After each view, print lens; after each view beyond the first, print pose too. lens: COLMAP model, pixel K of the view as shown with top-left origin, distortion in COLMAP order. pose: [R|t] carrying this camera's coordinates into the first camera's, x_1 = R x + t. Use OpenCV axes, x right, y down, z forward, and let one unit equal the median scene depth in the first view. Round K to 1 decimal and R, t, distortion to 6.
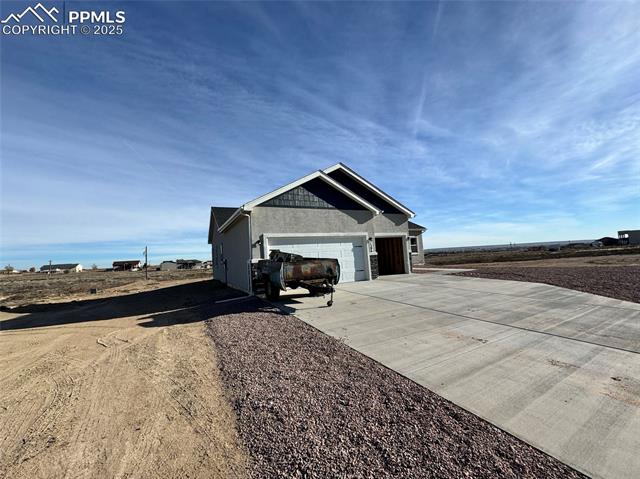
lens RADIAL K [[255.4, 0, 320.0], [0, 255.4, 239.5], [0, 0, 1]] dist [-0.000819, 0.000165]
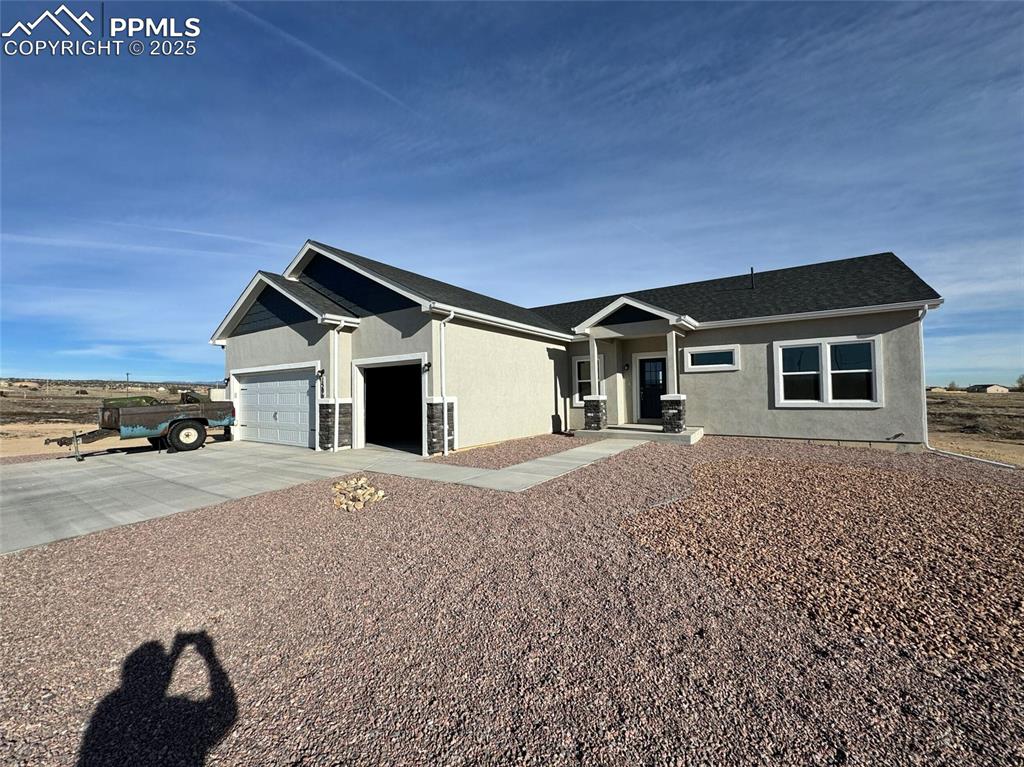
lens RADIAL K [[408.7, 0, 512.0], [0, 408.7, 383.5], [0, 0, 1]] dist [-0.000819, 0.000165]
pose [[0.472869, 0.029398, -0.880642, 0.980498], [0.046268, 0.997236, 0.058134, -0.009229], [0.879917, -0.068235, 0.470202, 0.834372]]
